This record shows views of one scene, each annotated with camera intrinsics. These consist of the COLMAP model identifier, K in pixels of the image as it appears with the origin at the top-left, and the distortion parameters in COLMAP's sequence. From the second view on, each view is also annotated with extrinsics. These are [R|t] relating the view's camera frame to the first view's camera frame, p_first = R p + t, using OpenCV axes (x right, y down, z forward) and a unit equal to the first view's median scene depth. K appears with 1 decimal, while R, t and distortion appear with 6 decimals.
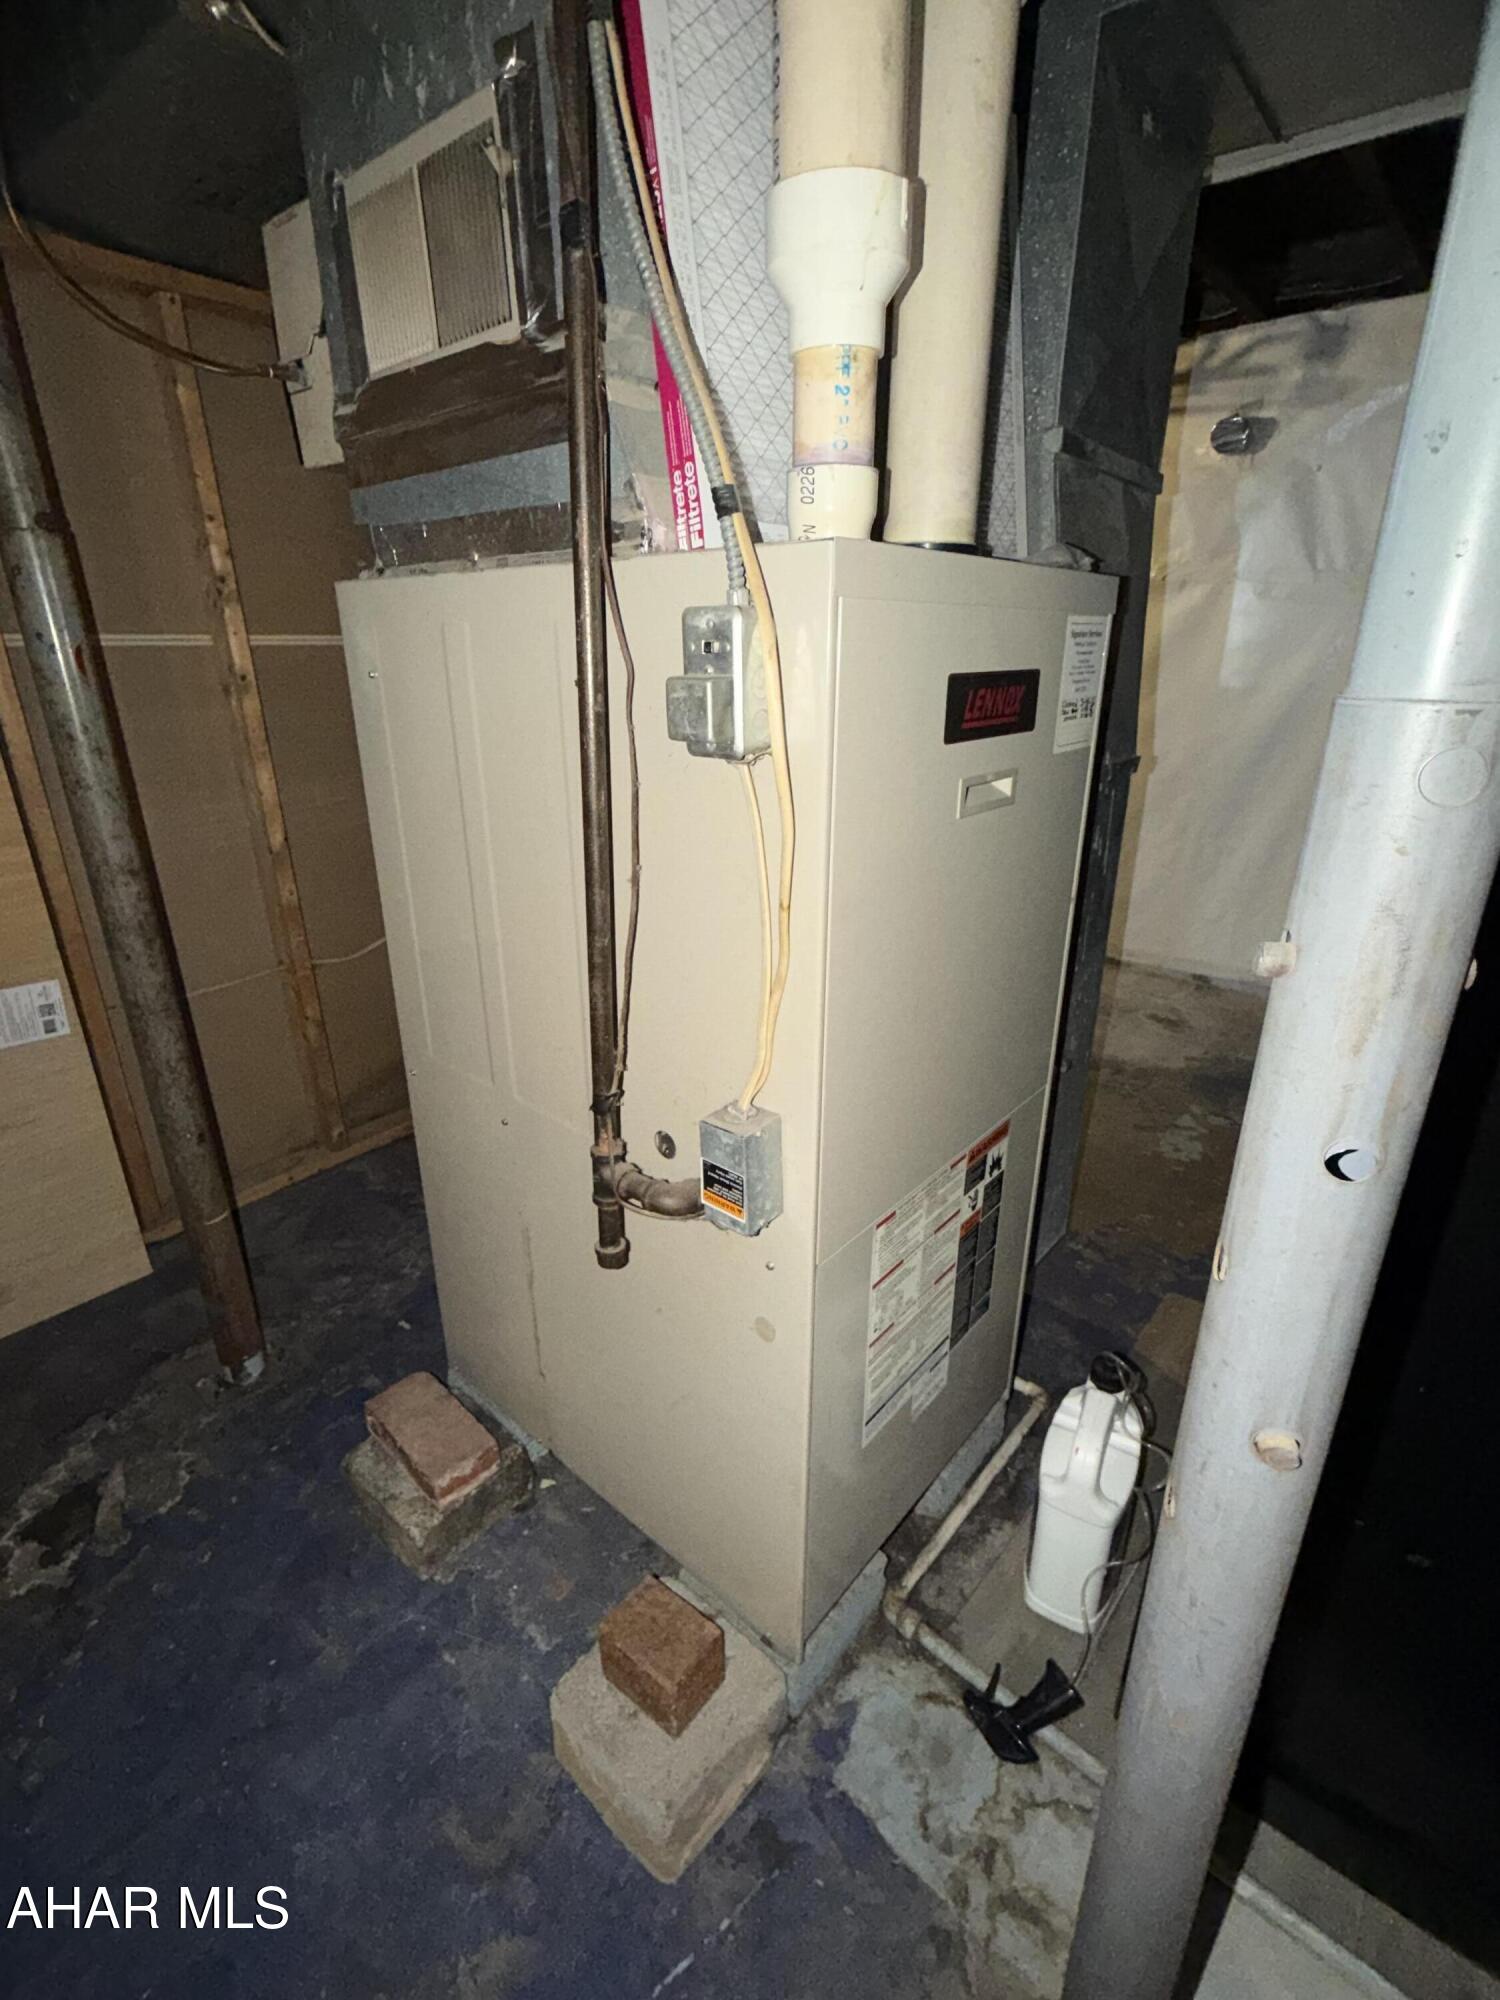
lens RADIAL K [[925.9, 0, 744.5], [0, 925.9, 1009.3], [0, 0, 1]] dist [0.000433, 0.000457]
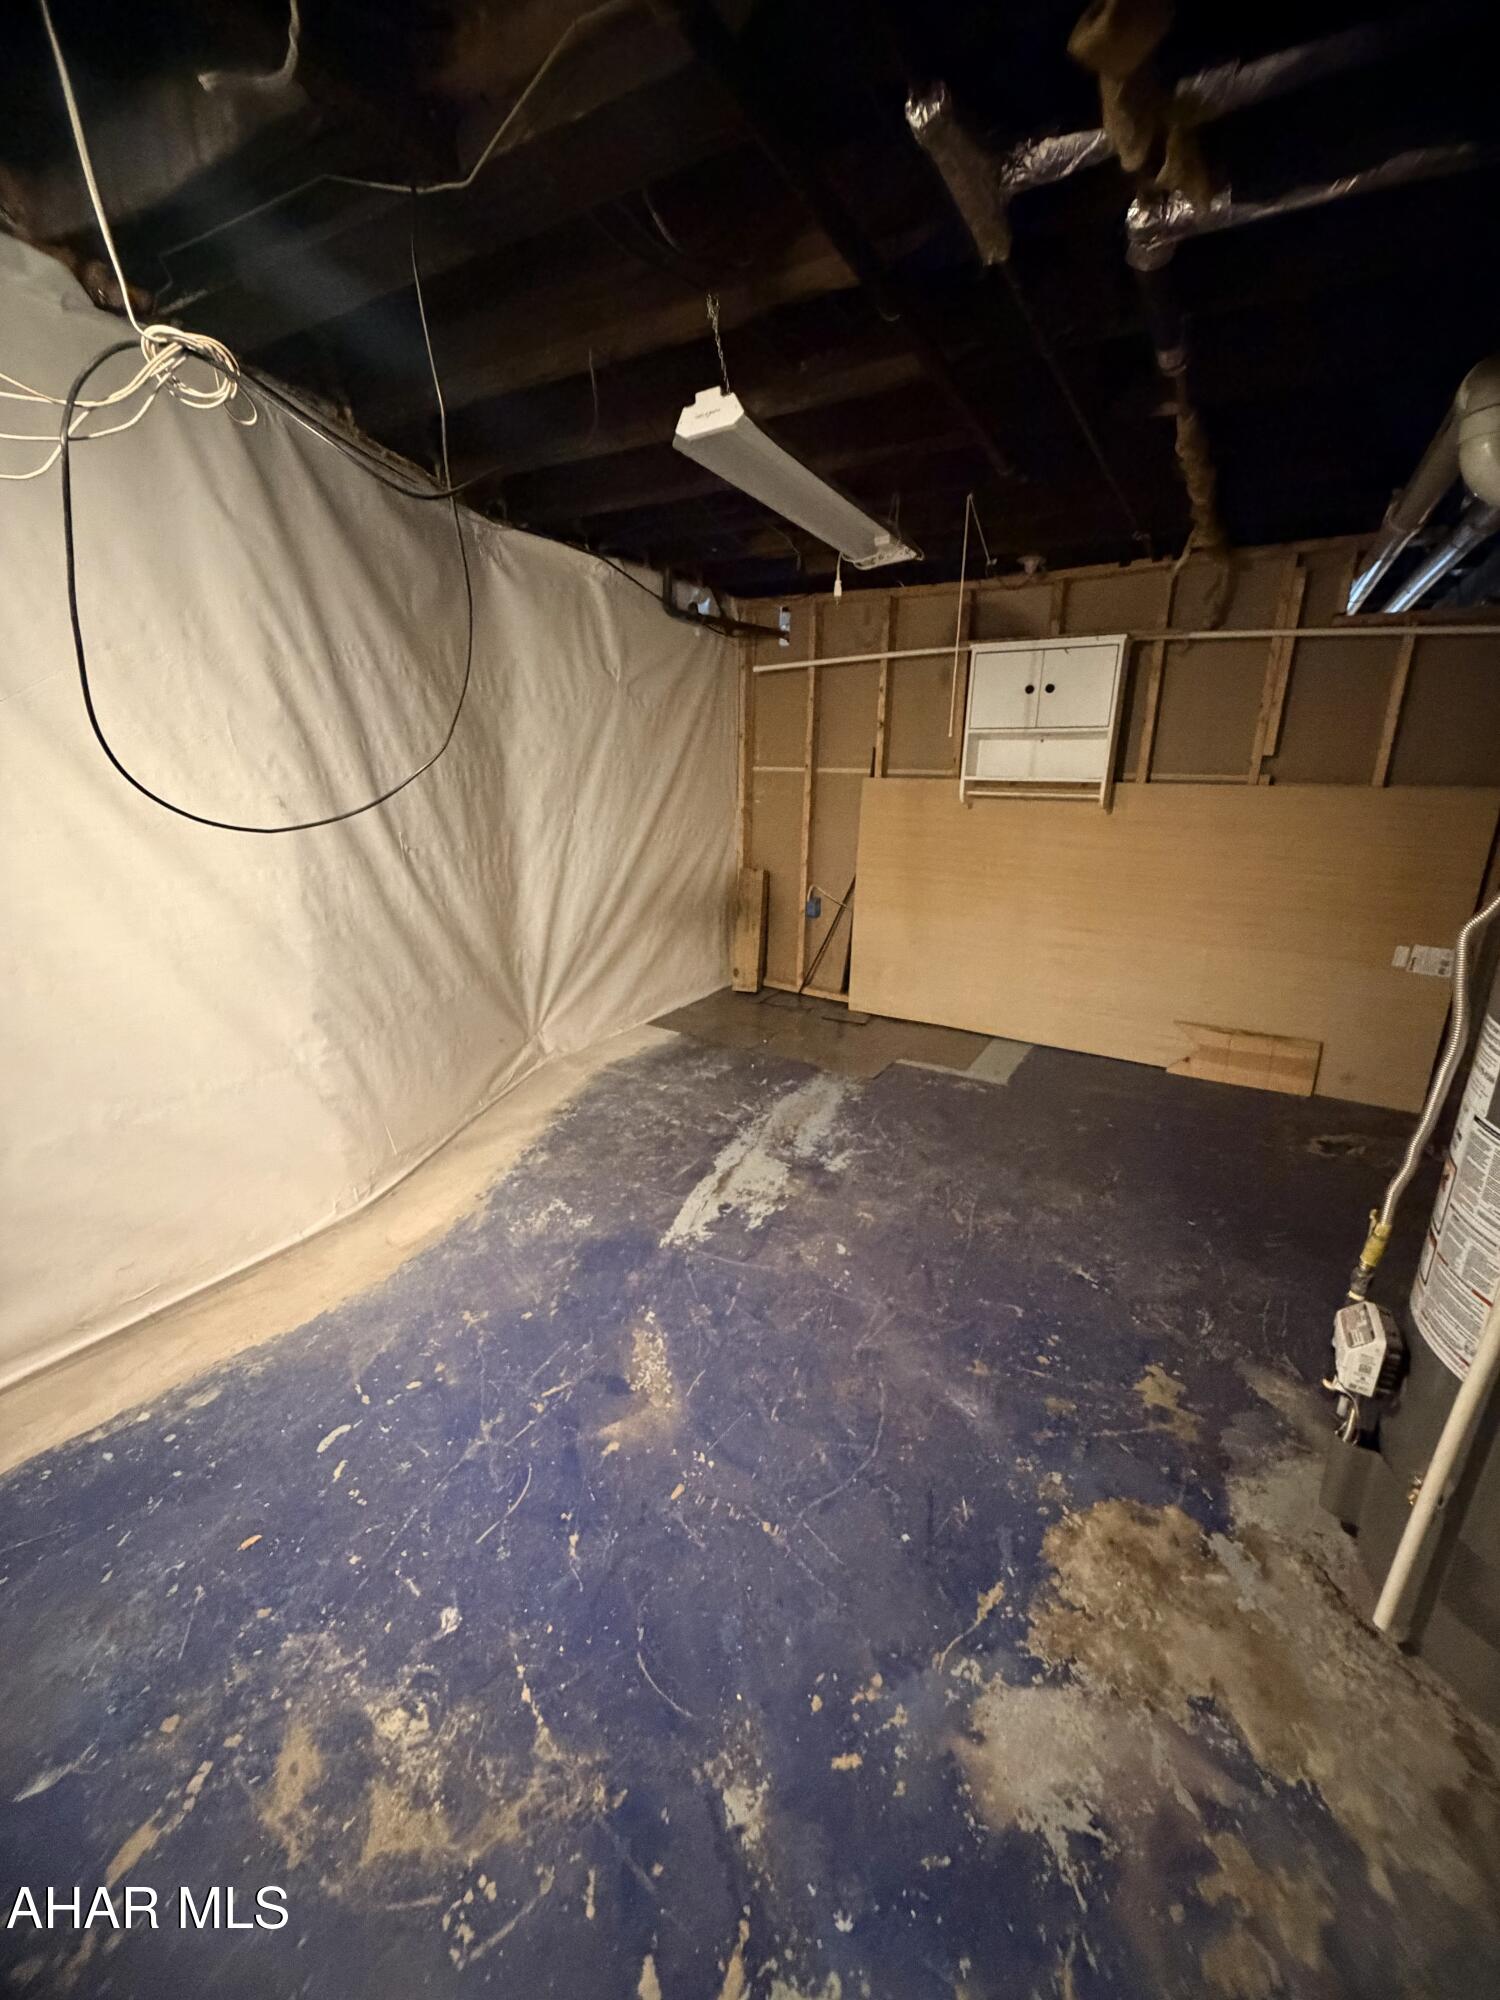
lens RADIAL K [[792.4, 0, 750.2], [0, 792.4, 999.8], [0, 0, 1]] dist [0.000104, -0.000270]
pose [[0.140184, 0.280358, -0.949604, 0.822218], [-0.368870, 0.904821, 0.212683, 0.303879], [0.918849, 0.320466, 0.230257, -0.905672]]
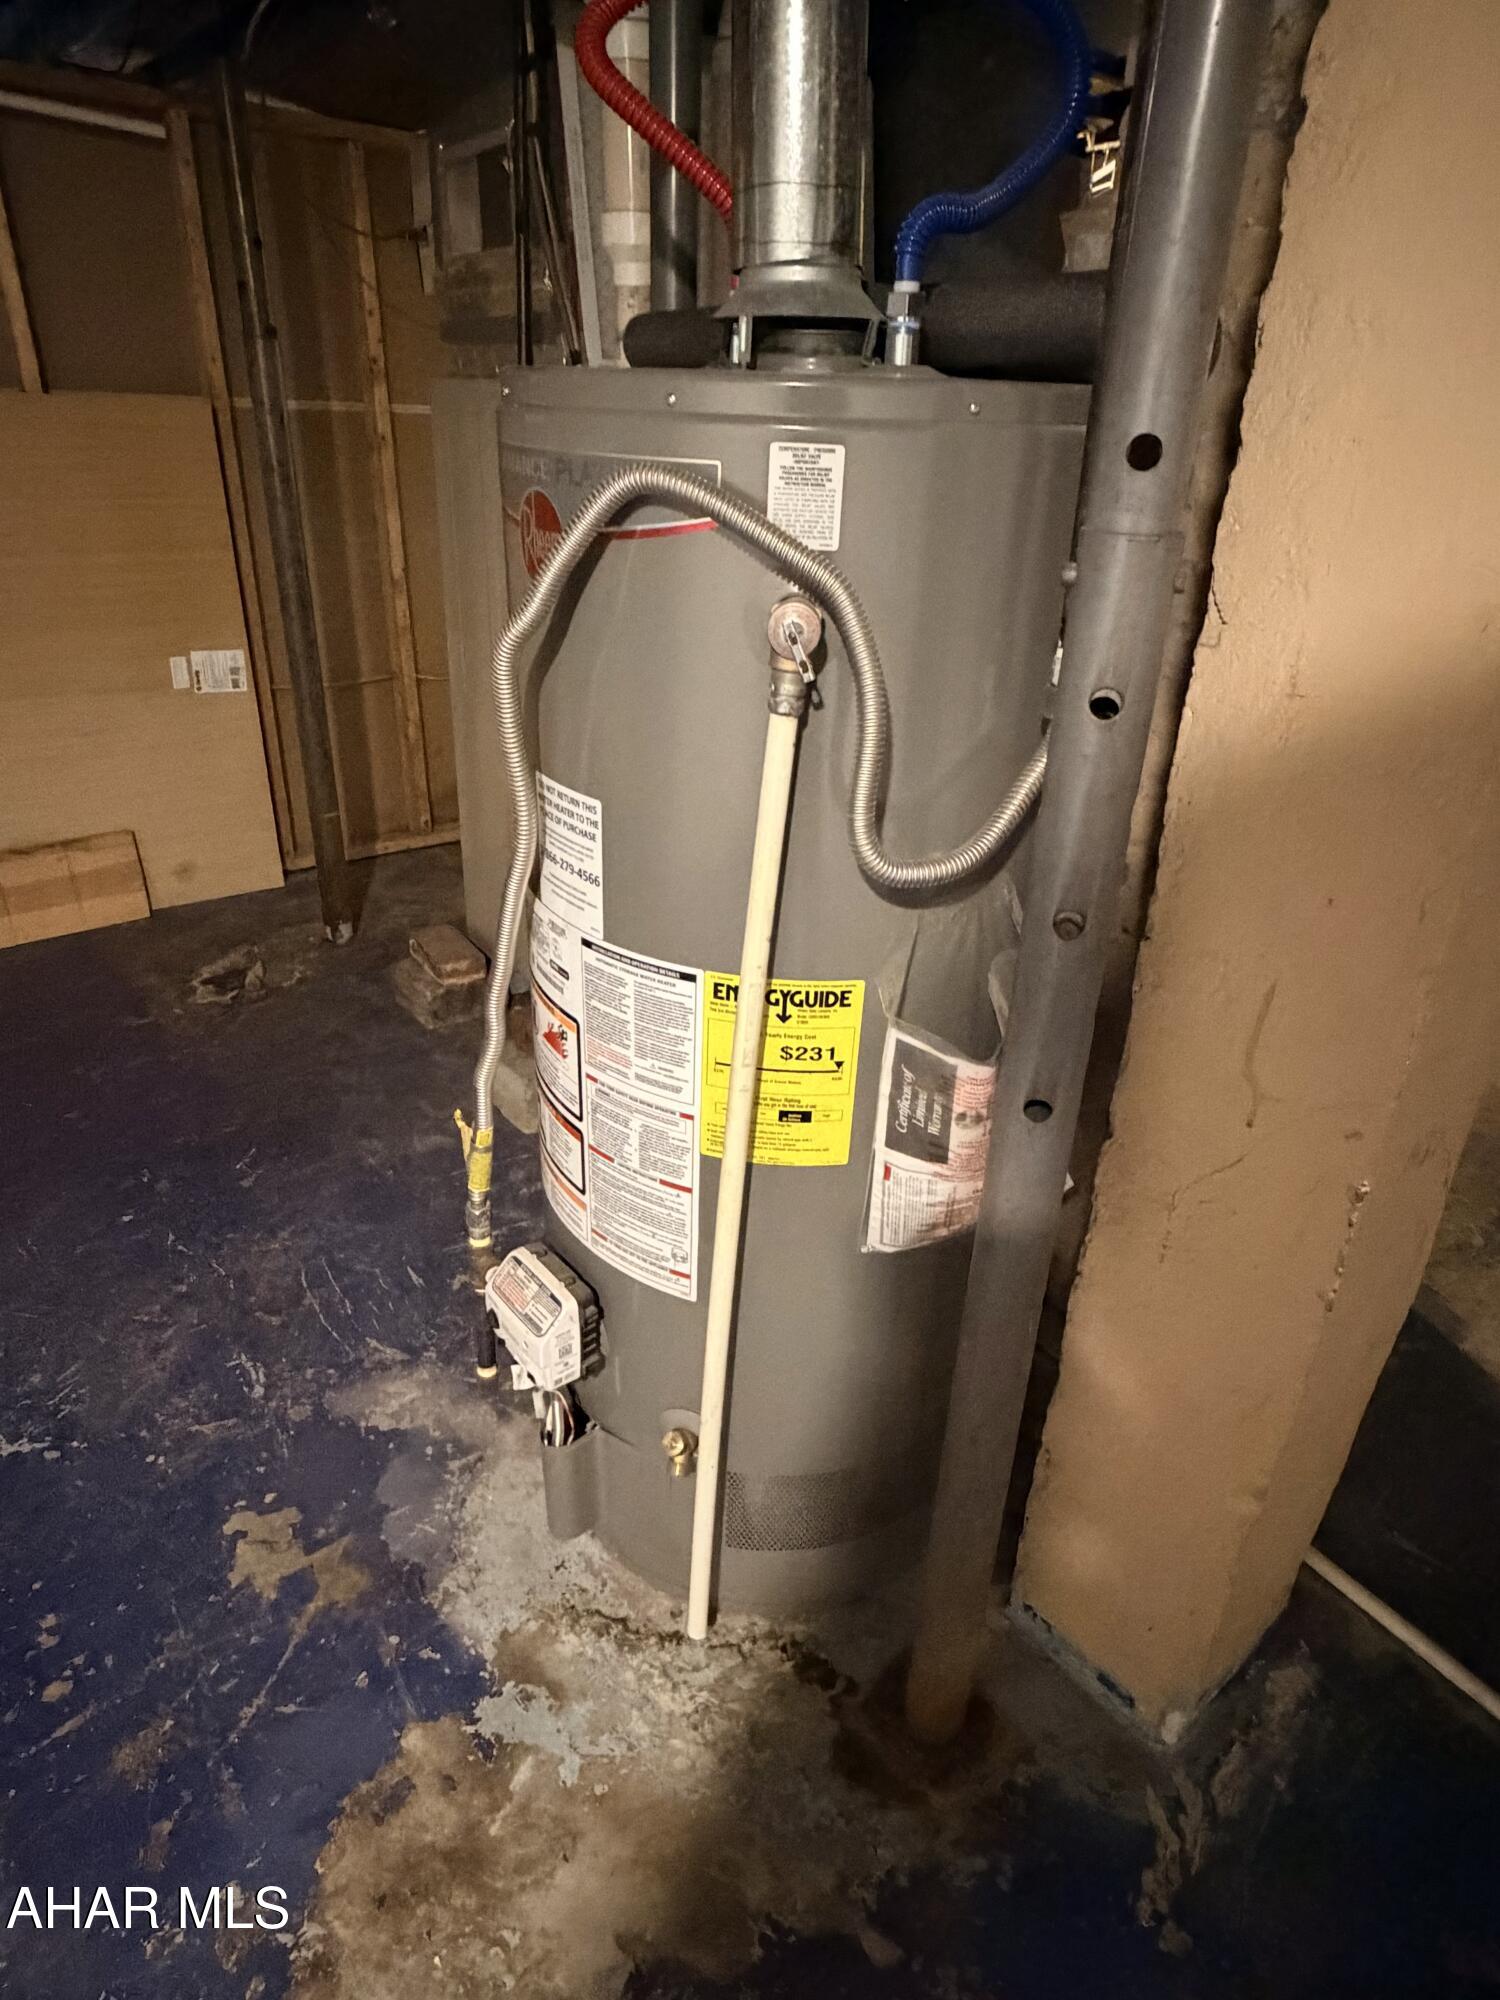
lens RADIAL K [[1170.5, 0, 751.0], [0, 1170.5, 996.7], [0, 0, 1]] dist [-0.000315, -0.001159]
pose [[0.975160, 0.131622, -0.178153, 0.461126], [-0.116574, 0.988866, 0.092494, 0.267354], [0.188344, -0.069429, 0.979646, -0.732955]]
